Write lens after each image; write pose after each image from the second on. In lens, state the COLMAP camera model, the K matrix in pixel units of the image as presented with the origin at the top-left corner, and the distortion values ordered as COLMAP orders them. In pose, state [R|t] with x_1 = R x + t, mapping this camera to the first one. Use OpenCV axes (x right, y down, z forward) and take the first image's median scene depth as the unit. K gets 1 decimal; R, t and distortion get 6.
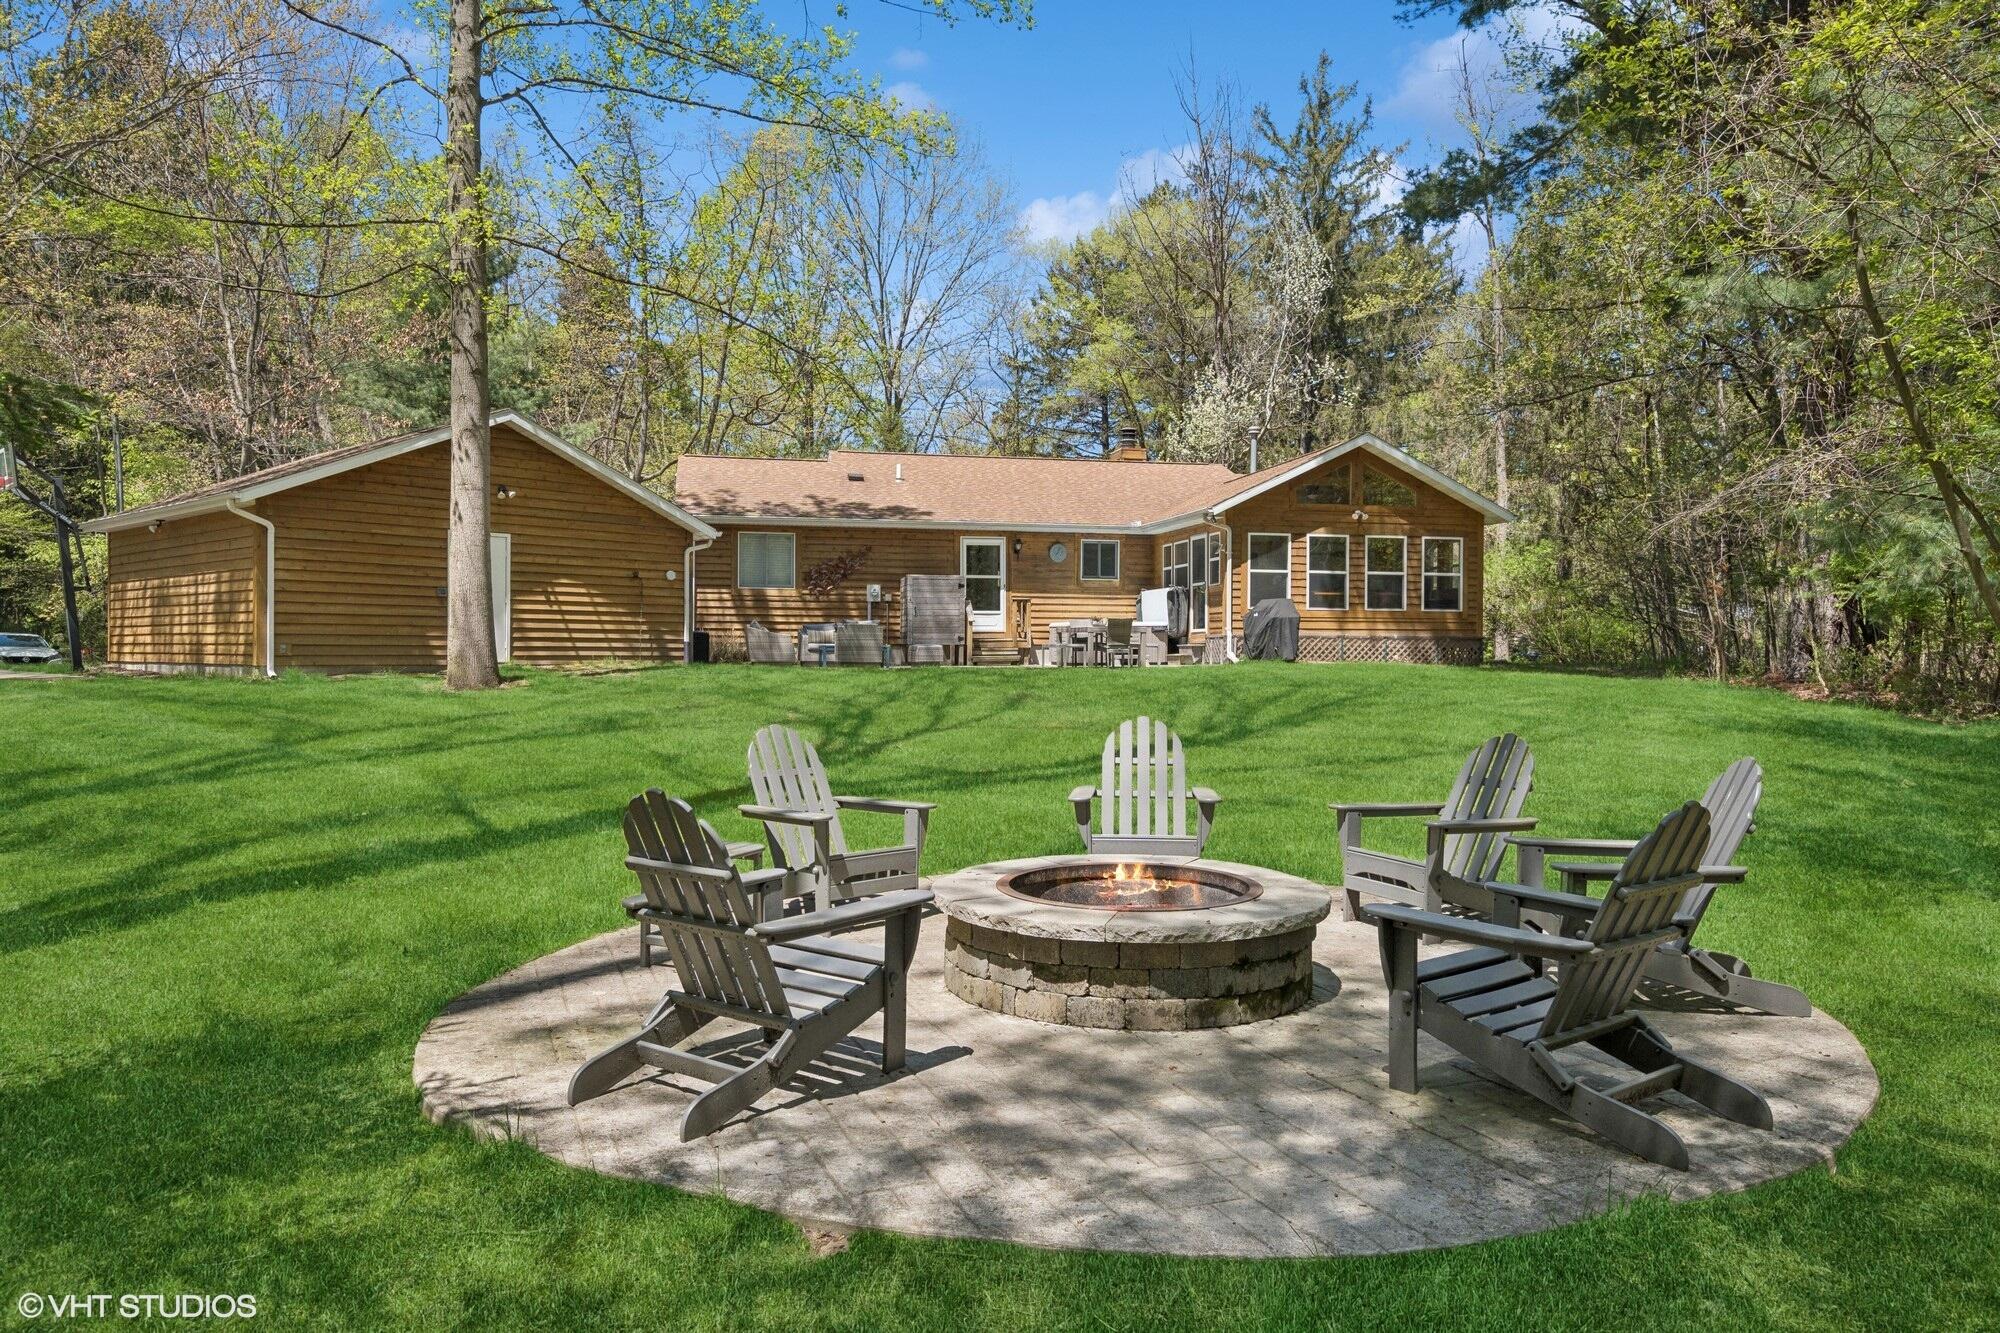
lens RADIAL K [[1388.7, 0, 1000.0], [0, 1388.7, 666.5], [0, 0, 1]] dist [0.001328, 0.000614]
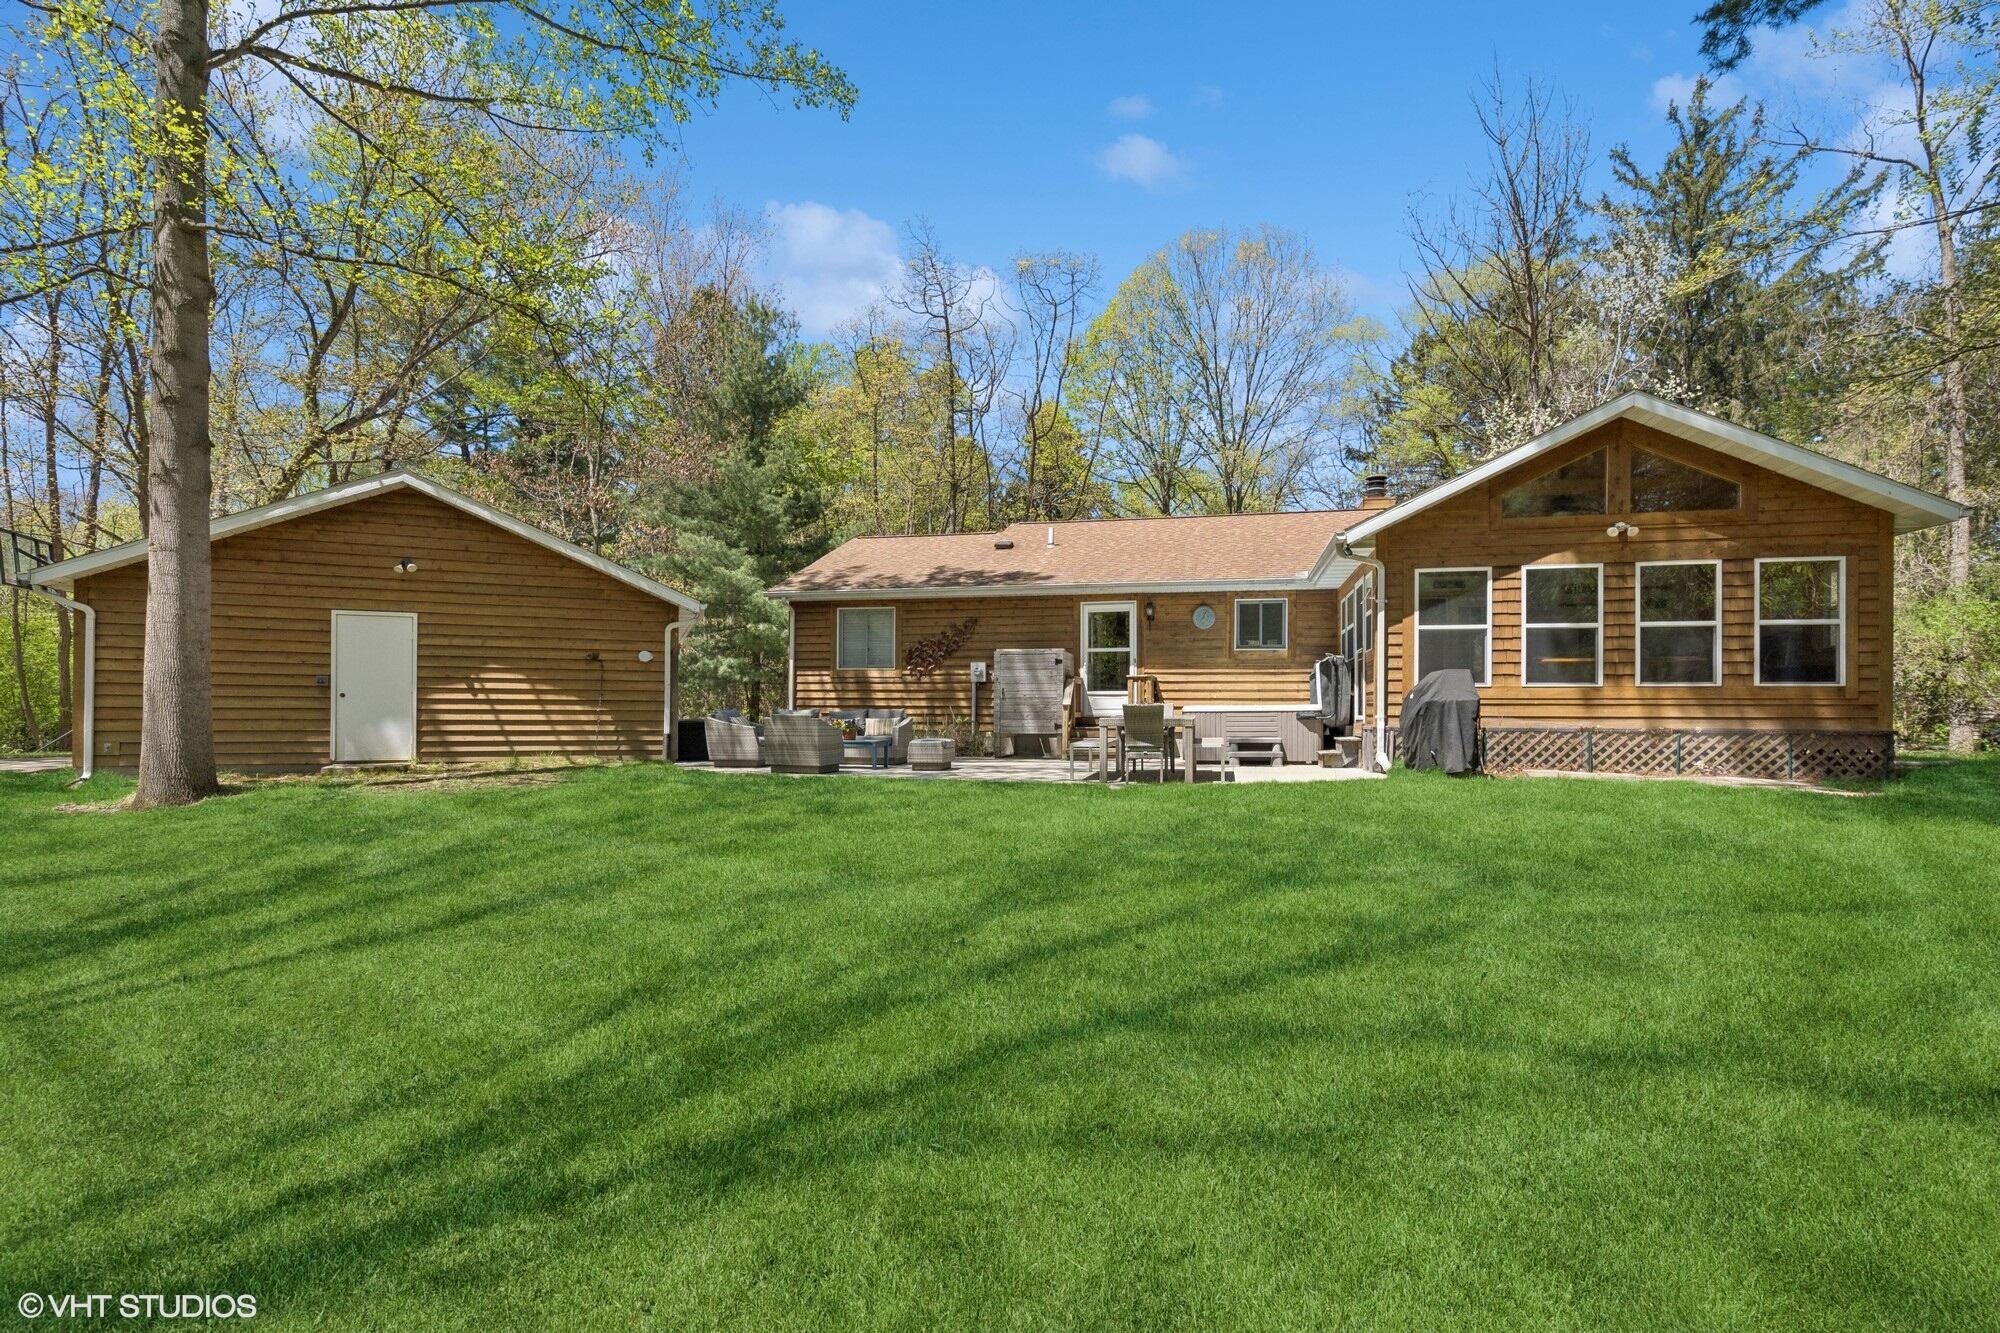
lens RADIAL K [[950.7, 0, 1001.9], [0, 950.7, 704.8], [0, 0, 1]] dist [-0.000505, -0.000165]
pose [[0.898680, -0.003090, -0.438594, 0.194701], [-0.005265, 0.999827, -0.017833, -0.023406], [0.438573, 0.018335, 0.898508, 0.504638]]
